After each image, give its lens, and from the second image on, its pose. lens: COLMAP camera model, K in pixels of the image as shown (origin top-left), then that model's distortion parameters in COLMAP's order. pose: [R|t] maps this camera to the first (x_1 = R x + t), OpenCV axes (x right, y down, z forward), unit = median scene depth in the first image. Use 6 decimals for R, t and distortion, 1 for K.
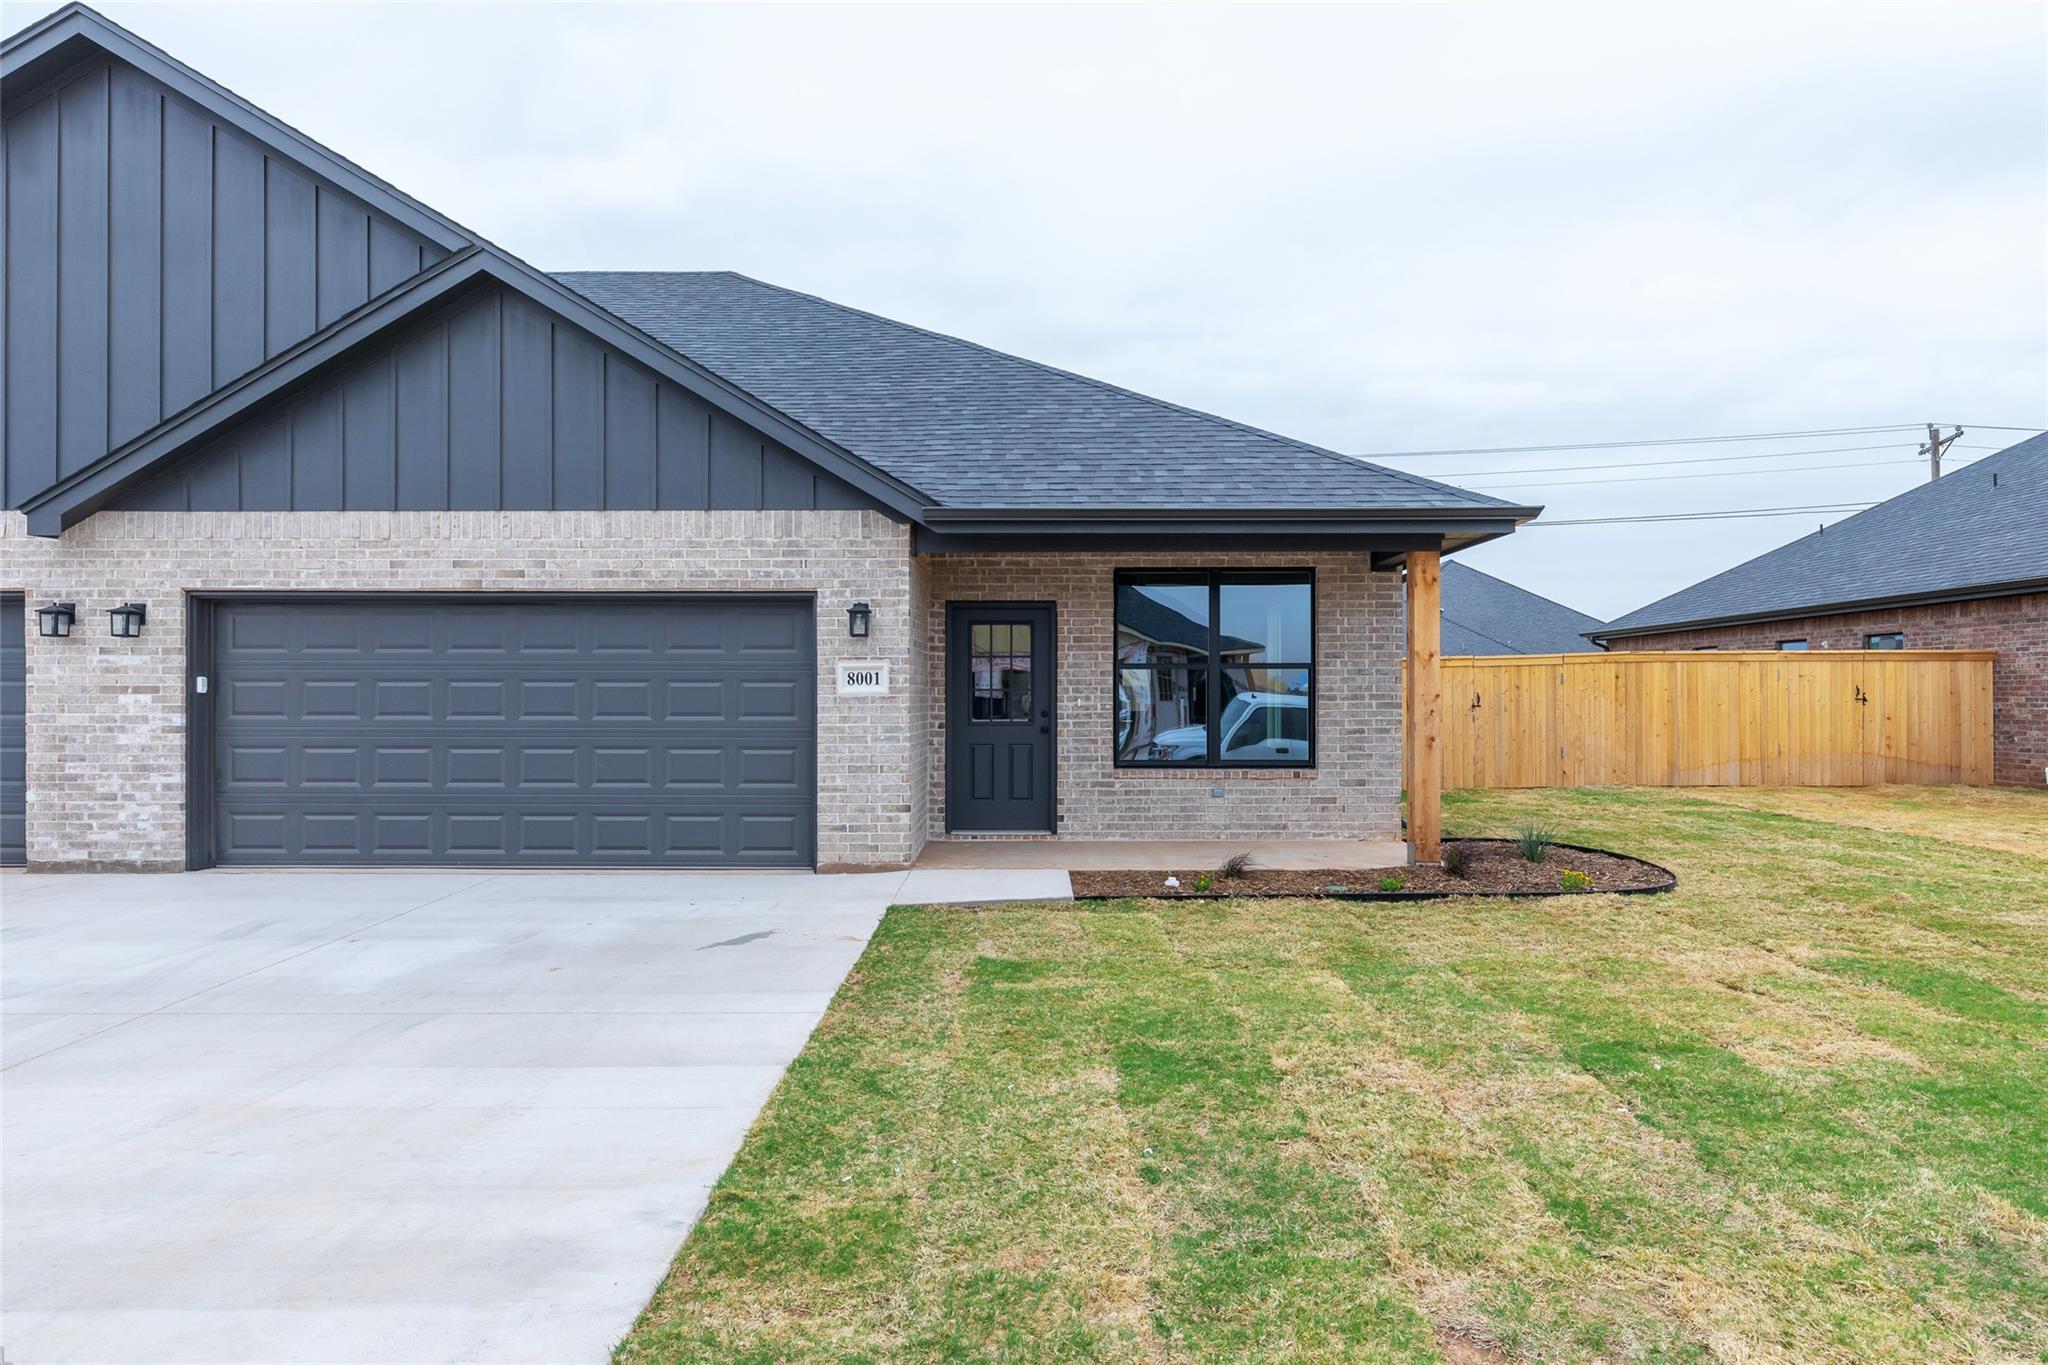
lens RADIAL K [[1220.6, 0, 1022.6], [0, 1220.6, 682.3], [0, 0, 1]] dist [0.000486, 0.000261]
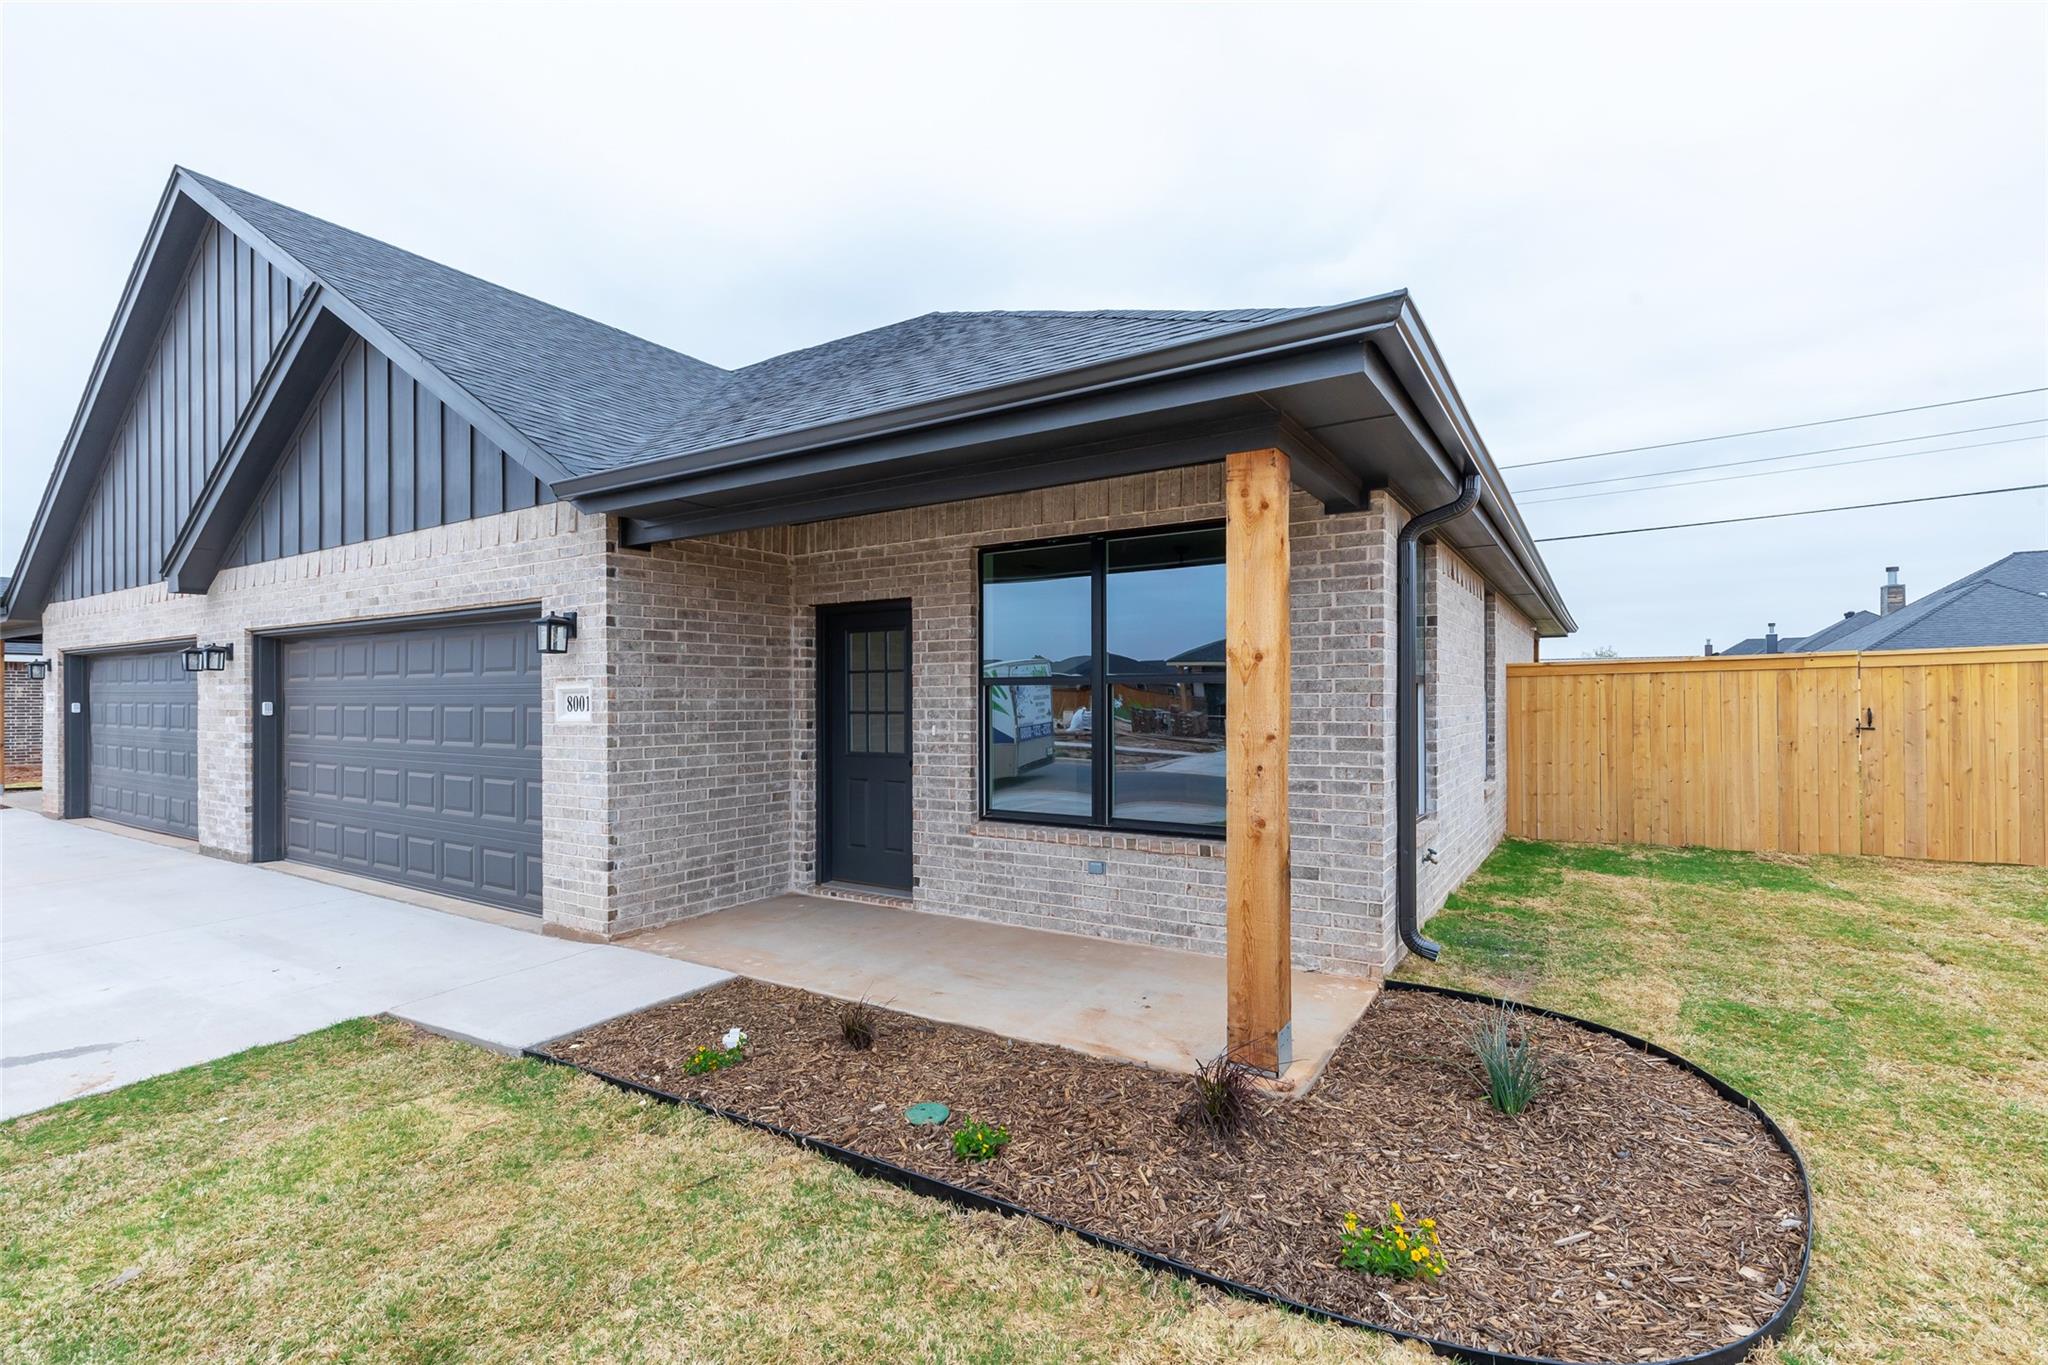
lens RADIAL K [[918.2, 0, 1037.9], [0, 918.2, 691.4], [0, 0, 1]] dist [0.009112, -0.000039]
pose [[0.849257, -0.007060, -0.527932, 0.400966], [0.009720, 0.999950, 0.002264, -0.008396], [0.527890, -0.007054, 0.849284, 0.552002]]
